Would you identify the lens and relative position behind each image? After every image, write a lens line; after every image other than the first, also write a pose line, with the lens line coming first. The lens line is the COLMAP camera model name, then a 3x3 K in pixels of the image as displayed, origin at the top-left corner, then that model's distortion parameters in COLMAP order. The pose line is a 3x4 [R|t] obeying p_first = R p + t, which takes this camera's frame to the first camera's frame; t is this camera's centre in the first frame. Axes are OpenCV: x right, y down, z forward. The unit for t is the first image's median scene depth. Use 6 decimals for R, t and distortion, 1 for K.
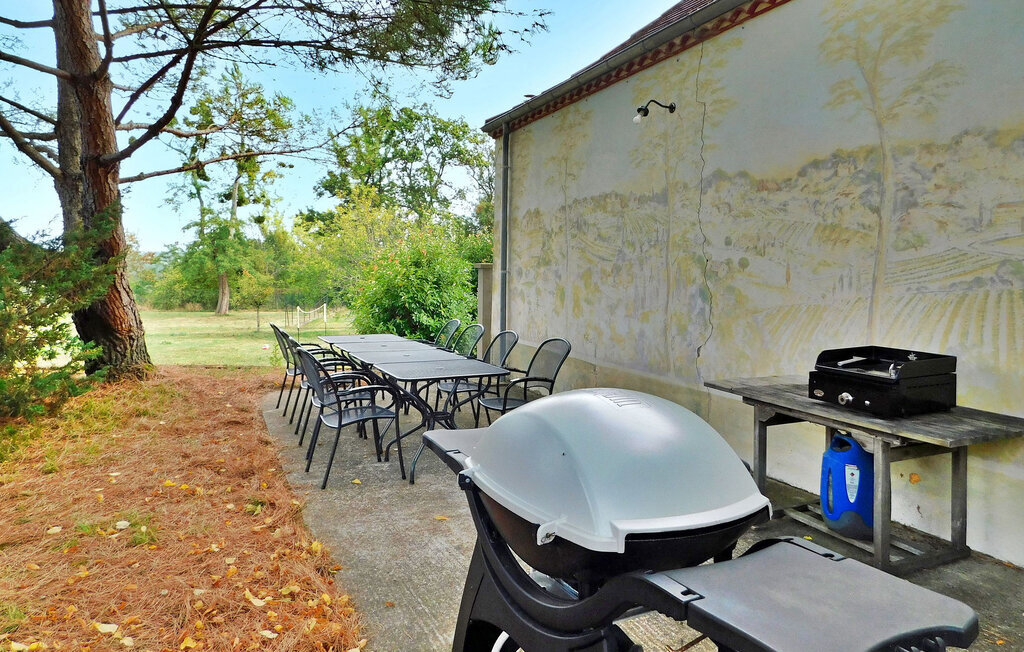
lens RADIAL K [[706.8, 0, 512.0], [0, 706.8, 326.0], [0, 0, 1]] dist [-0.007744, 0.000580]
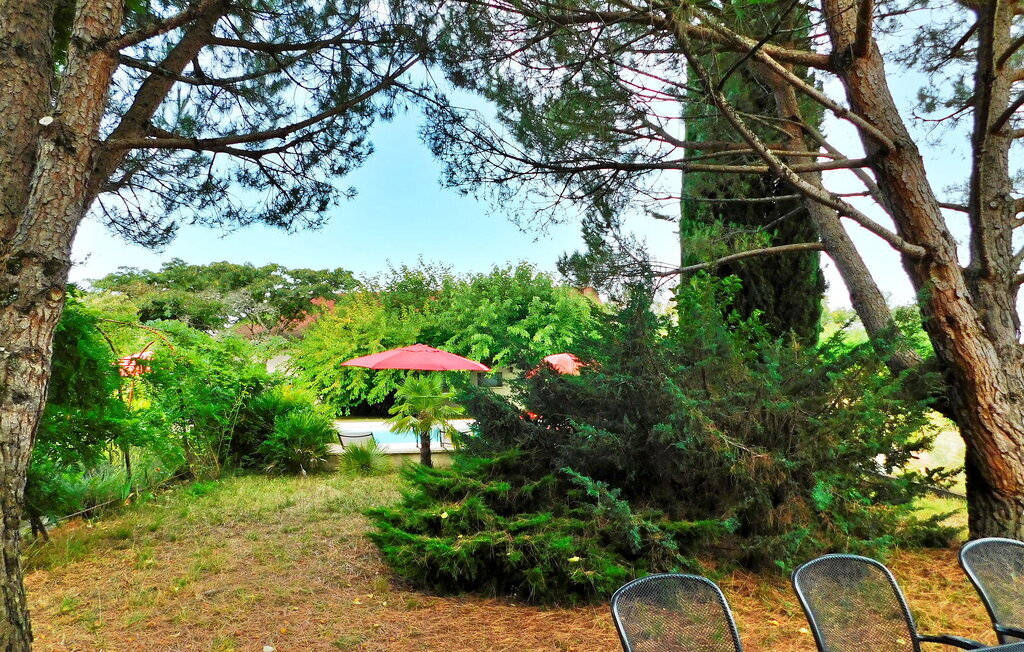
lens RADIAL K [[694.7, 0, 513.3], [0, 694.7, 341.0], [0, 0, 1]] dist [-0.001770, 0.037543]
pose [[-0.021032, -0.040600, -0.998954, 0.023466], [-0.074814, 0.996438, -0.038922, -0.011991], [0.996976, 0.073917, -0.023994, 0.084917]]
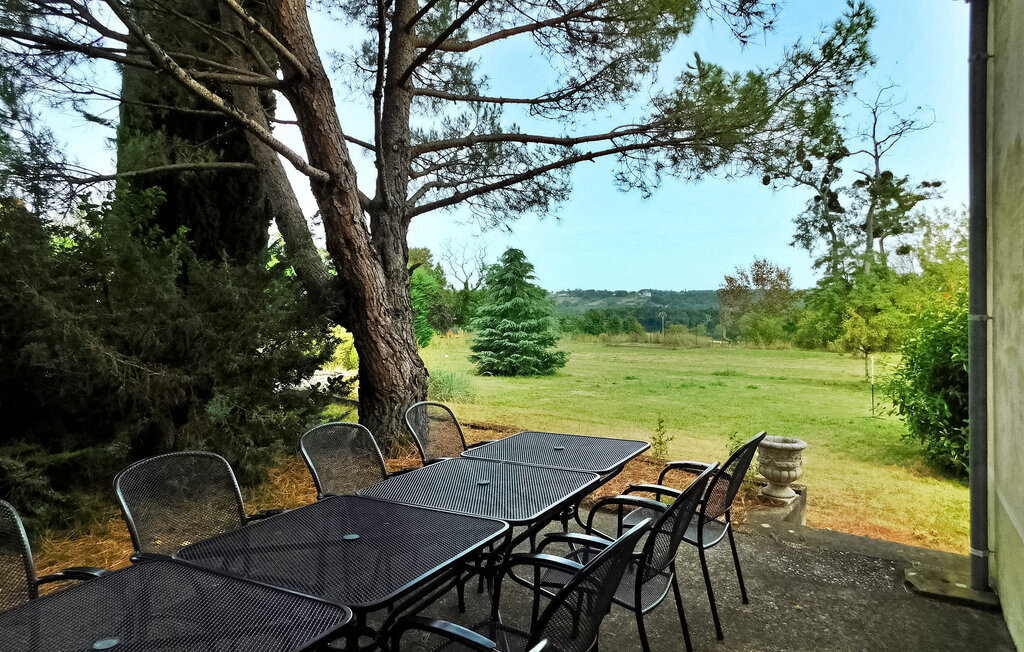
lens RADIAL K [[706.8, 0, 512.0], [0, 706.8, 326.0], [0, 0, 1]] dist [-0.007744, 0.000580]
pose [[0.622533, 0.018340, -0.782378, 0.026260], [-0.059948, 0.997906, -0.024308, -0.008849], [0.780294, 0.062034, 0.622329, 0.097741]]
